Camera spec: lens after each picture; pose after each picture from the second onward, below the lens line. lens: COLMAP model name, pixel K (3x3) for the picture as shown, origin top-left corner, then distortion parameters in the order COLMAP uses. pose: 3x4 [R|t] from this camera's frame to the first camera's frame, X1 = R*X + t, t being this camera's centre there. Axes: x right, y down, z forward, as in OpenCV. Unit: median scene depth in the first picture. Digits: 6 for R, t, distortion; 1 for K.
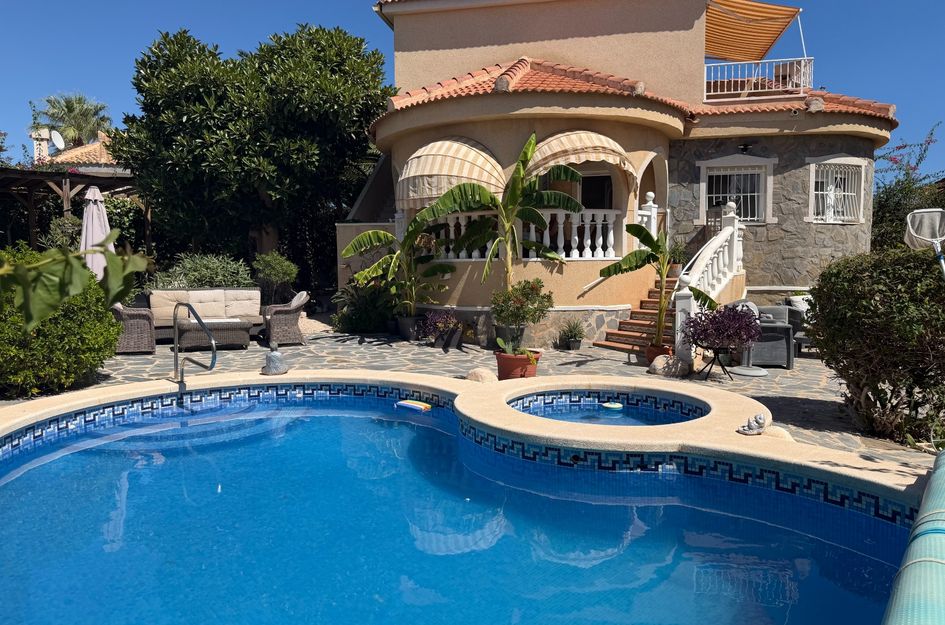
lens RADIAL K [[663.9, 0, 465.4], [0, 663.9, 316.3], [0, 0, 1]] dist [0.050308, -0.062038]
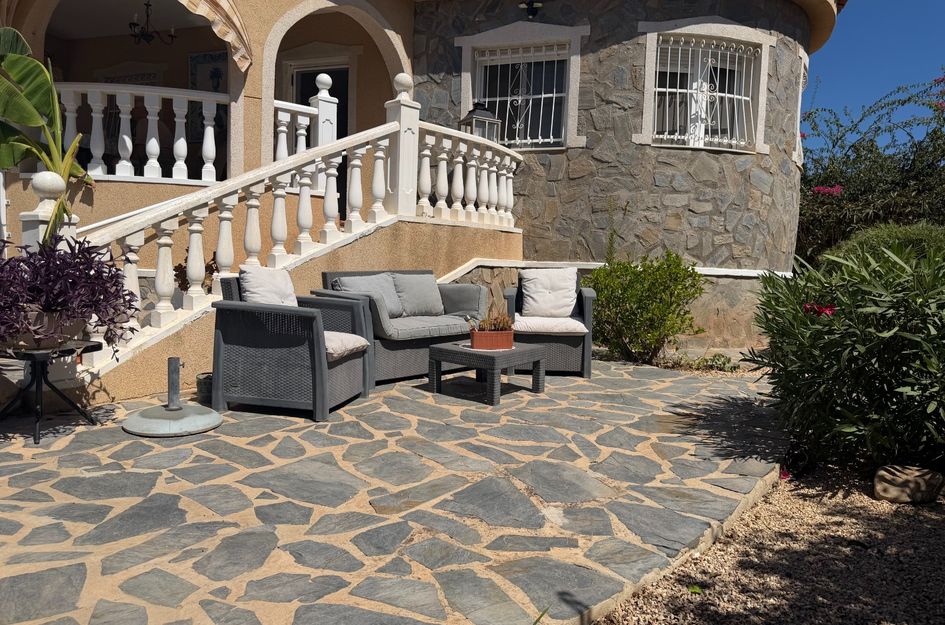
lens RADIAL K [[663.9, 0, 464.2], [0, 663.9, 314.6], [0, 0, 1]] dist [0.050308, -0.062038]
pose [[0.986952, 0.054211, -0.151613, 0.457772], [-0.057538, 0.998187, -0.017643, 0.013670], [0.150381, 0.026137, 0.988283, 0.450501]]
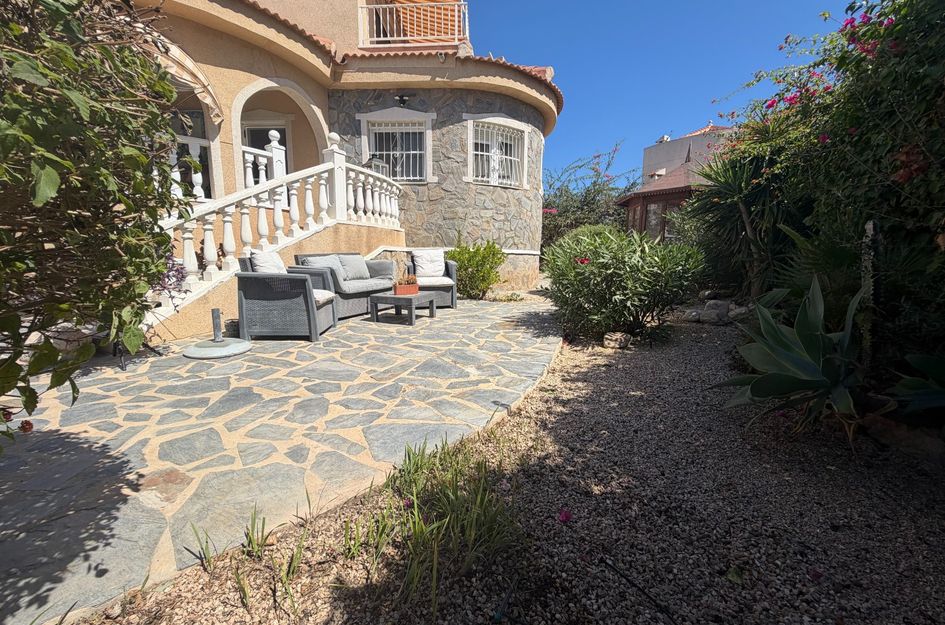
lens RADIAL K [[378.0, 0, 467.8], [0, 378.0, 311.3], [0, 0, 1]] dist [0.000316, 0.000741]
pose [[0.988213, -0.007345, 0.152909, 0.423301], [0.000296, 0.998938, 0.046070, 0.023545], [-0.153085, -0.045482, 0.987166, 0.439975]]
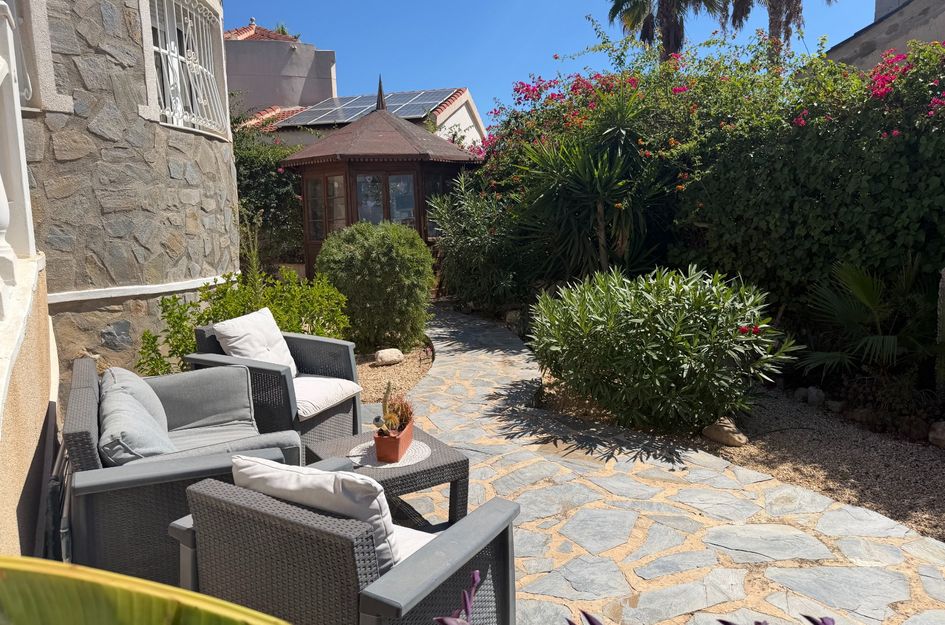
lens RADIAL K [[663.9, 0, 475.3], [0, 663.9, 311.9], [0, 0, 1]] dist [0.050308, -0.062038]
pose [[0.419285, -0.123074, 0.899474, 0.221820], [0.098189, 0.991104, 0.089841, -0.044814], [-0.902529, 0.050649, 0.427640, 0.660314]]
